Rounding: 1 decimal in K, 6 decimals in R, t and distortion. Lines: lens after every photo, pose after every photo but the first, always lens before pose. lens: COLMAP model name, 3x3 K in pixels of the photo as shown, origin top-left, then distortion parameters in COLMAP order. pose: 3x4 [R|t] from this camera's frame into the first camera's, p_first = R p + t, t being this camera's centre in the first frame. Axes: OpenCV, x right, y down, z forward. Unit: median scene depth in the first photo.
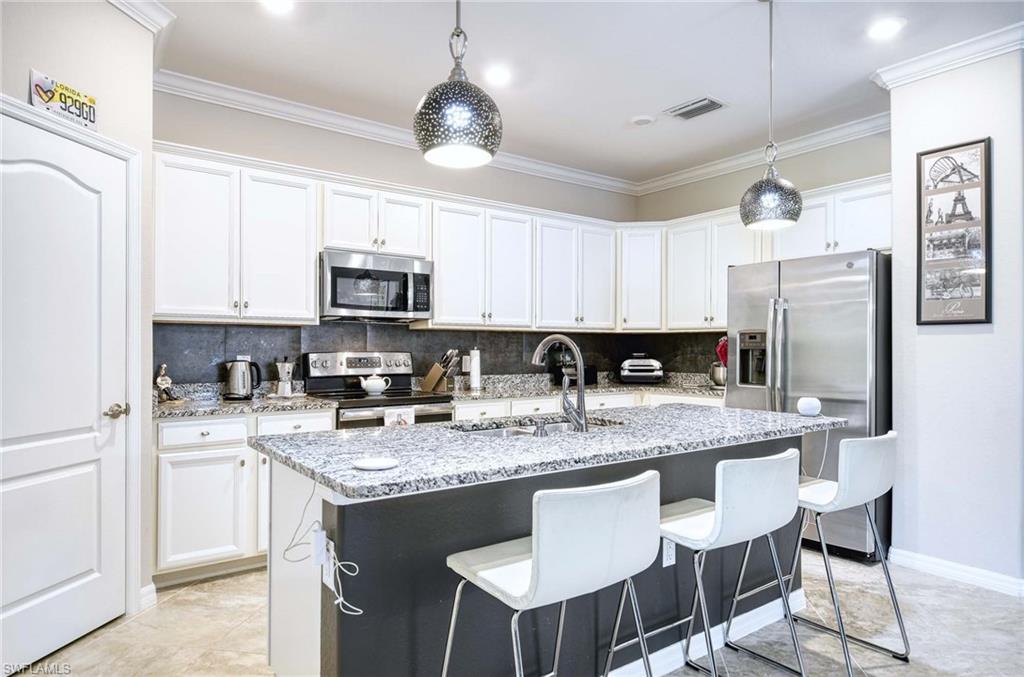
lens RADIAL K [[602.3, 0, 512.0], [0, 602.3, 338.5], [0, 0, 1]] dist [-0.002943, -0.000284]
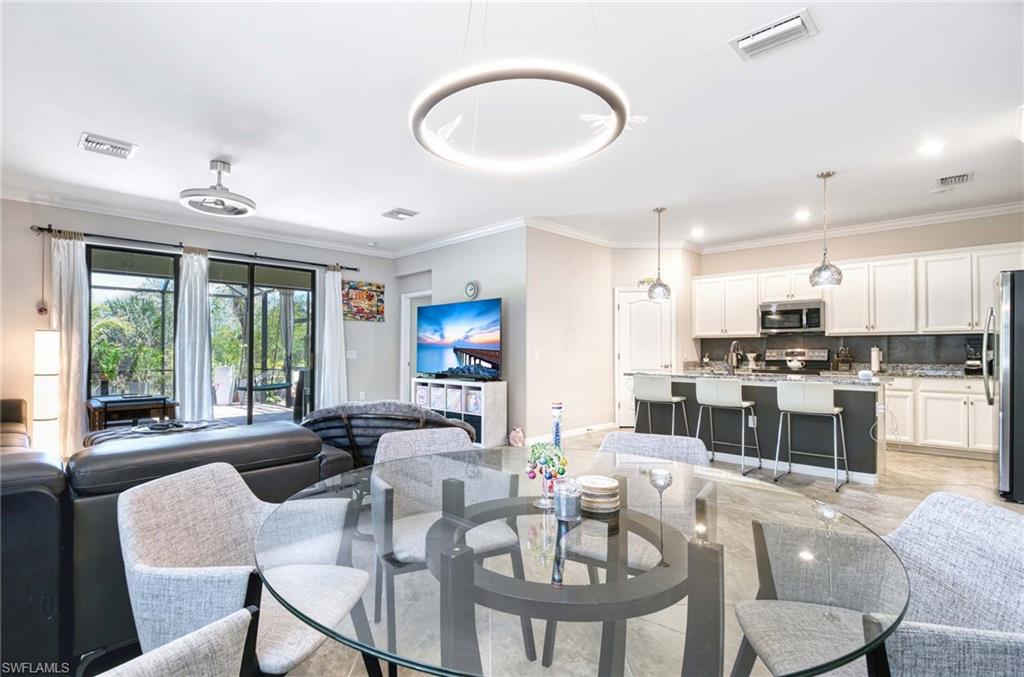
lens RADIAL K [[495.1, 0, 512.0], [0, 495.1, 338.5], [0, 0, 1]] dist [0.000156, 0.000039]
pose [[0.187812, -0.025681, -0.981869, 1.270710], [0.019178, 0.999563, -0.022475, 0.006608], [0.982018, -0.014609, 0.188223, -0.265077]]
